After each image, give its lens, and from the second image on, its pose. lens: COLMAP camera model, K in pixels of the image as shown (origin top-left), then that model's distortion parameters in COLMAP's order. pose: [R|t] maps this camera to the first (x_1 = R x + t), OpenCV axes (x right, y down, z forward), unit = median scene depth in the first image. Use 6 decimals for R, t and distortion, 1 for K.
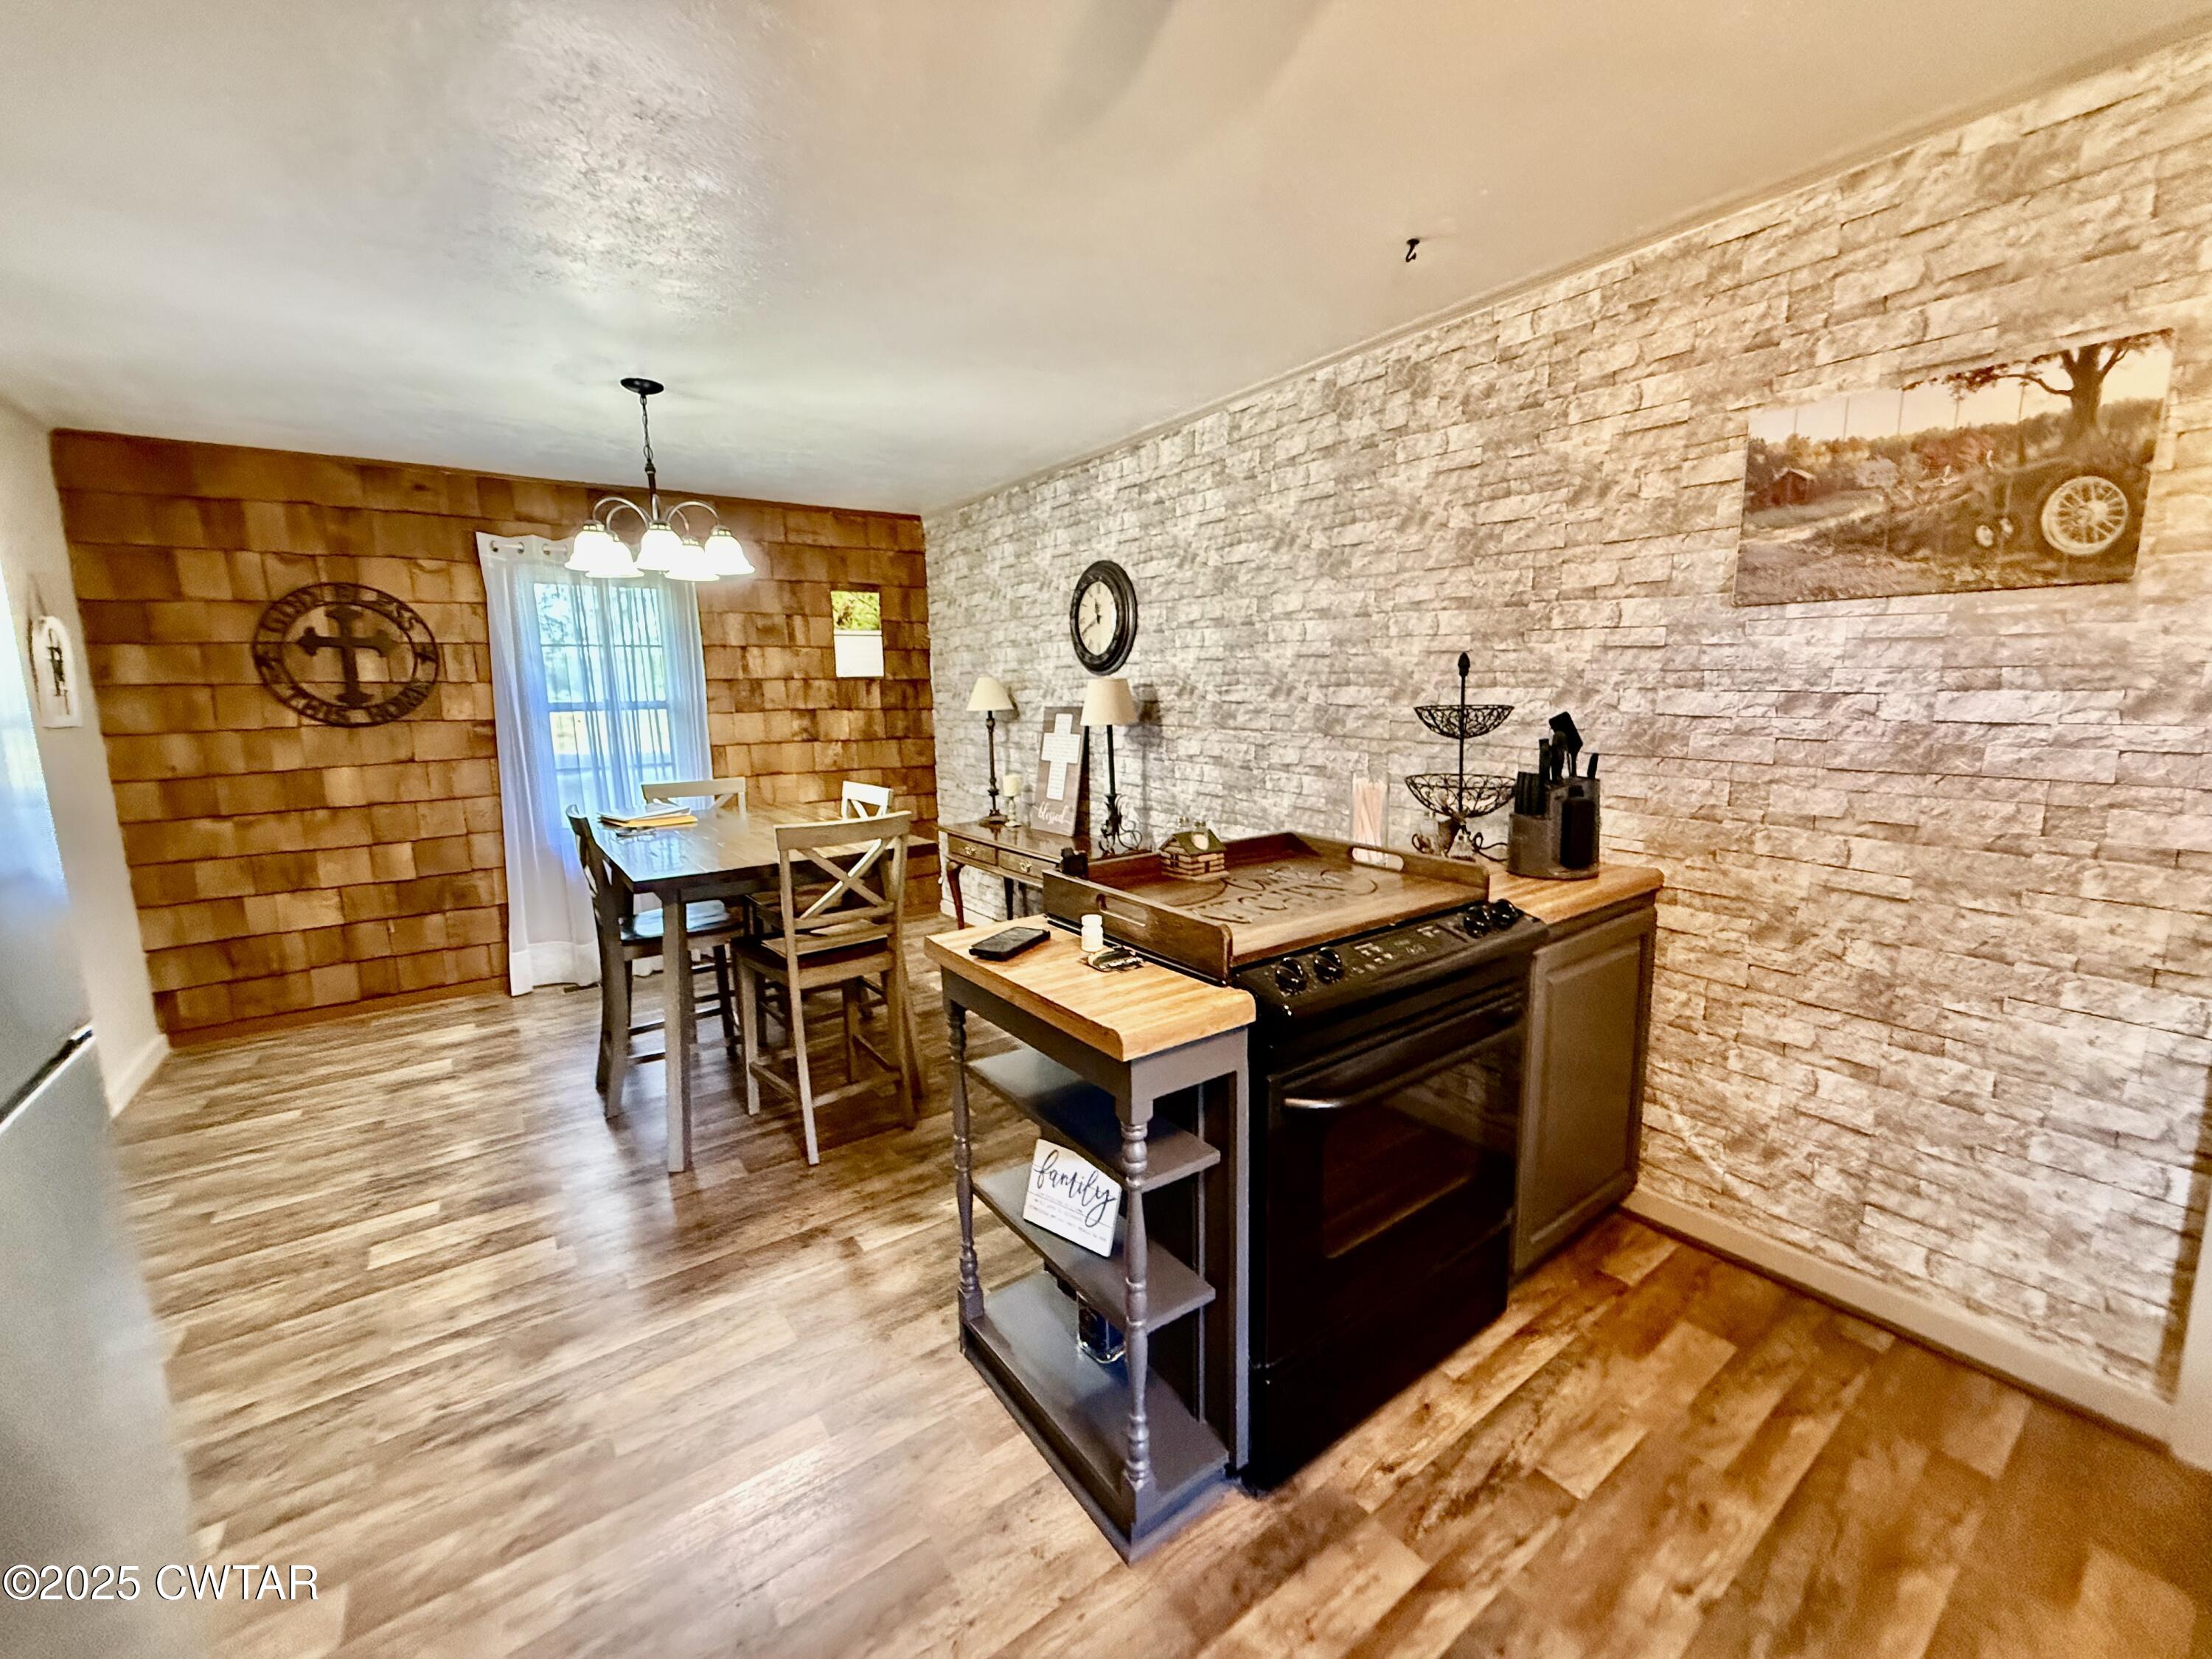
lens RADIAL K [[888.3, 0, 1108.5], [0, 888.3, 823.2], [0, 0, 1]] dist [0.001283, 0.000219]
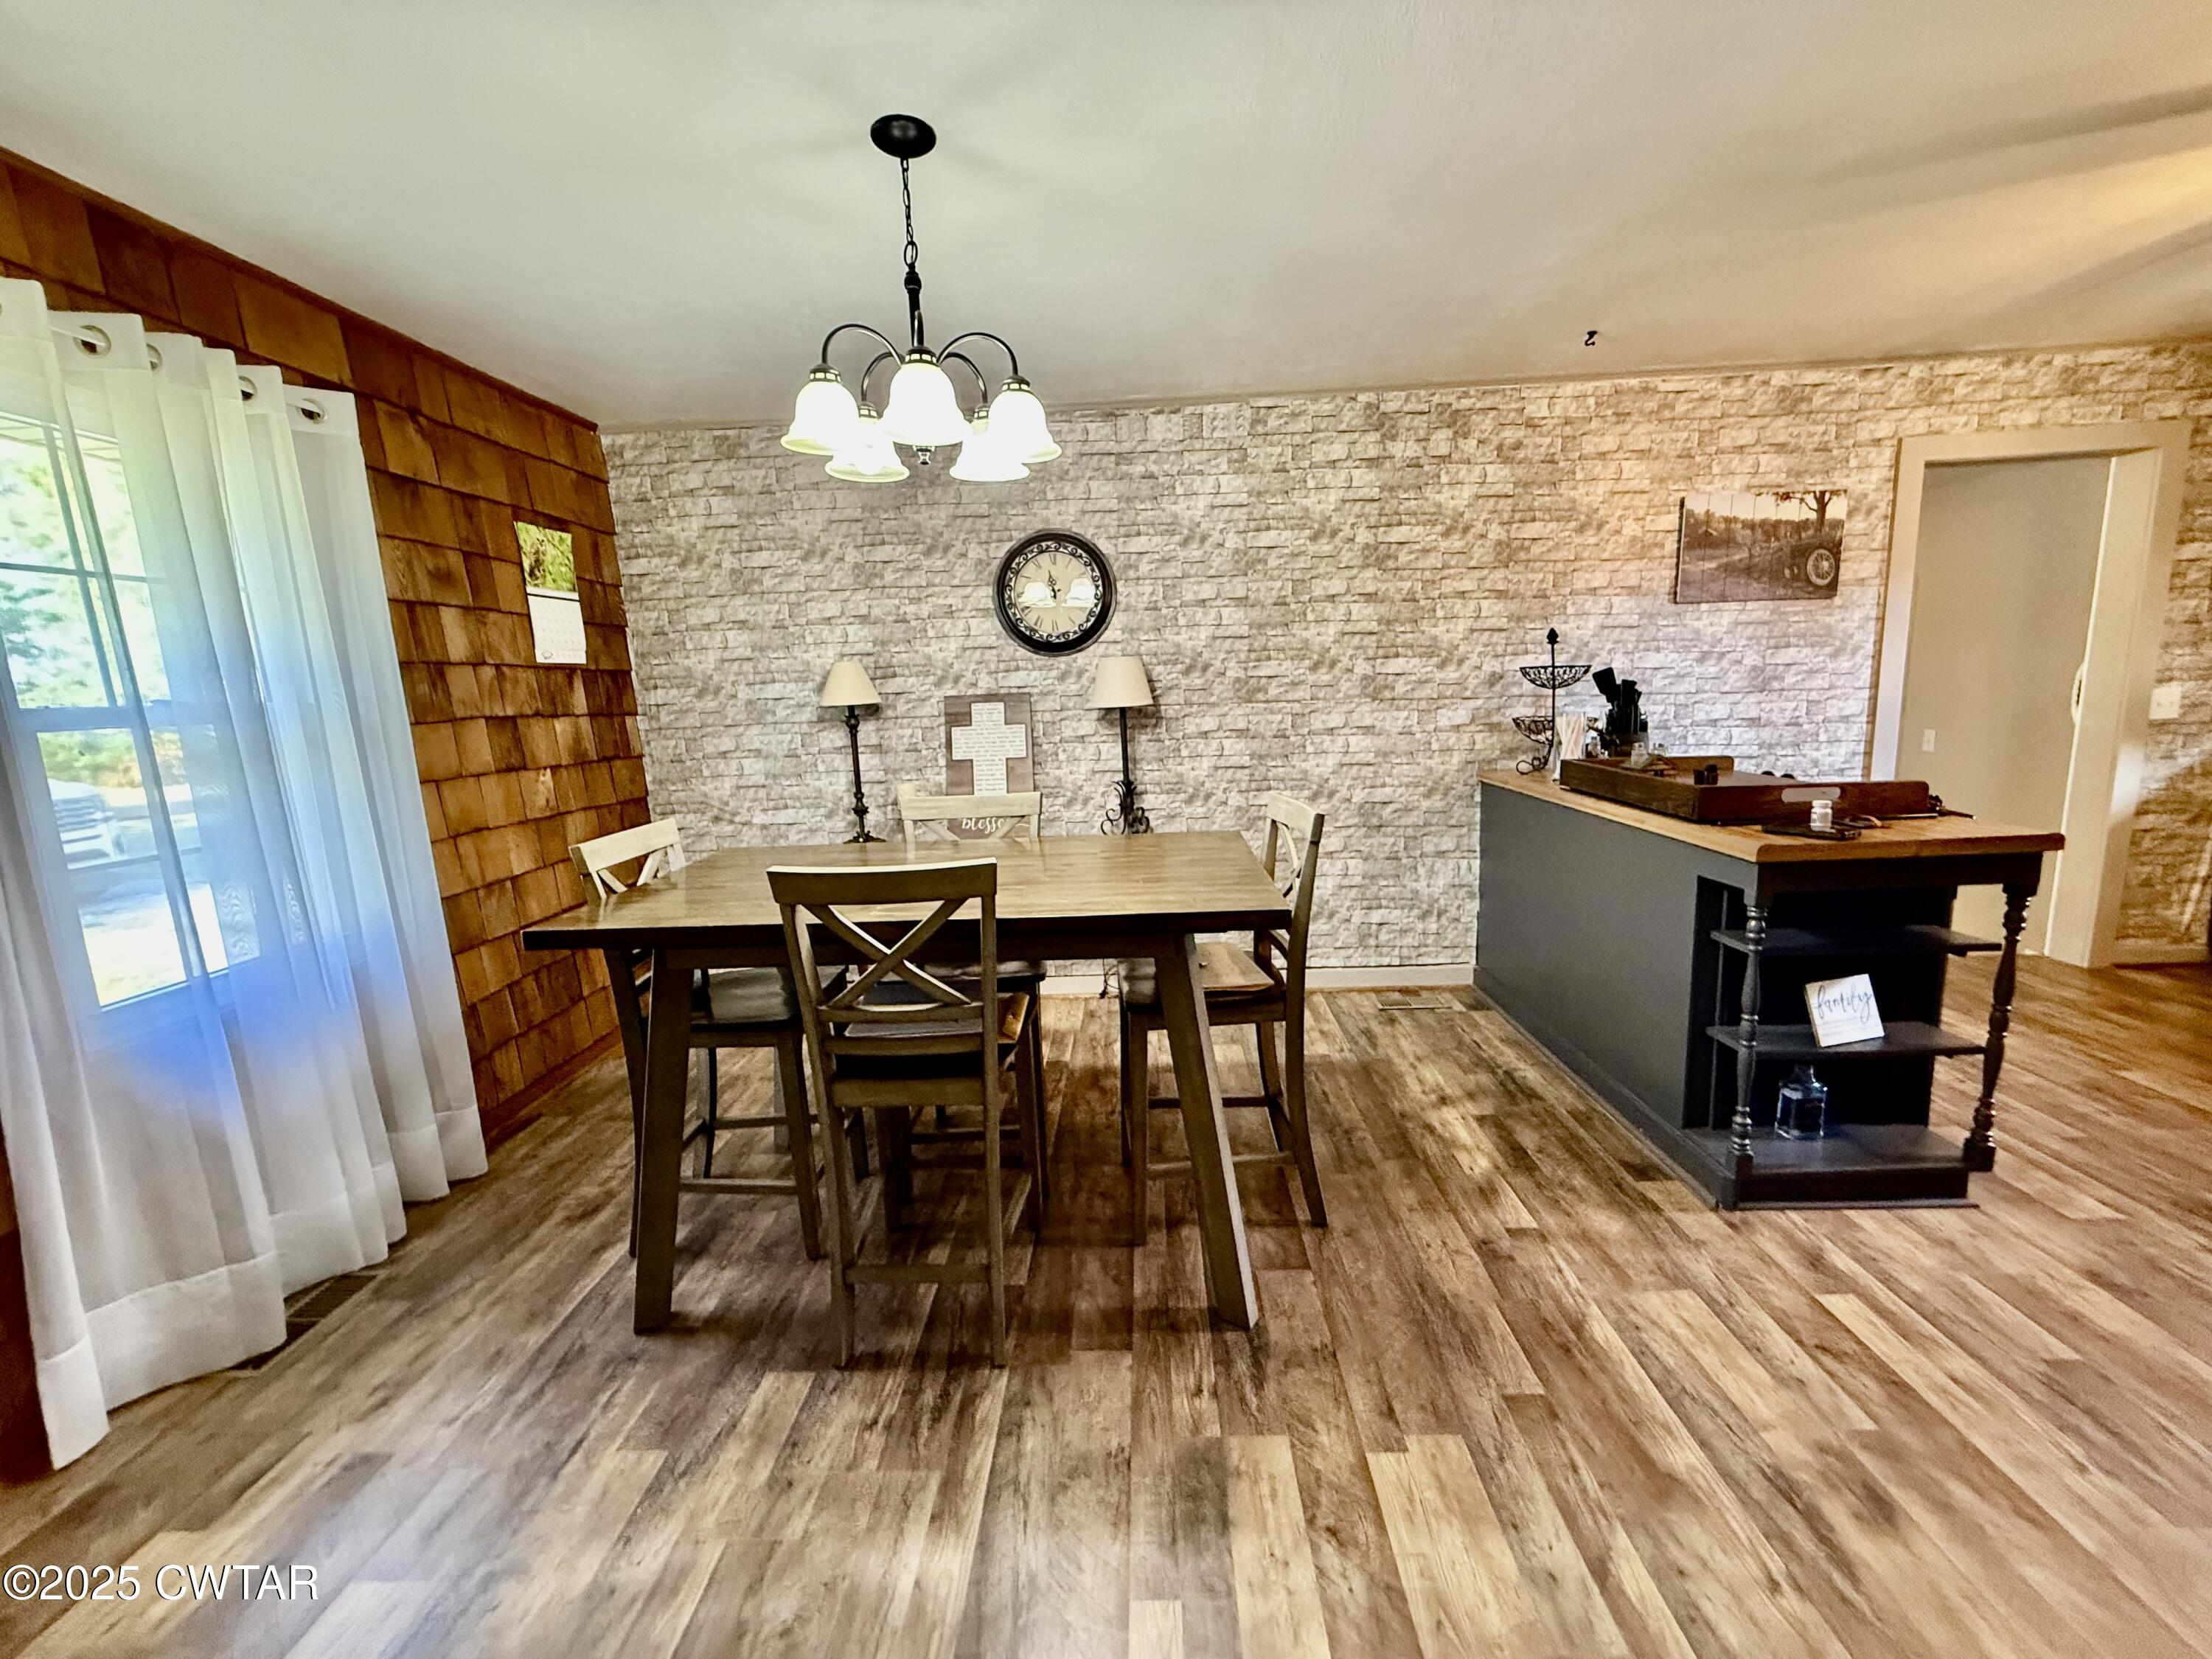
lens RADIAL K [[888.3, 0, 1107.3], [0, 888.3, 822.6], [0, 0, 1]] dist [0.001283, 0.000219]
pose [[0.616866, -0.129419, 0.776355, -0.847311], [0.148218, 0.987842, 0.046905, -0.040852], [-0.772986, 0.086136, 0.628548, 0.491594]]
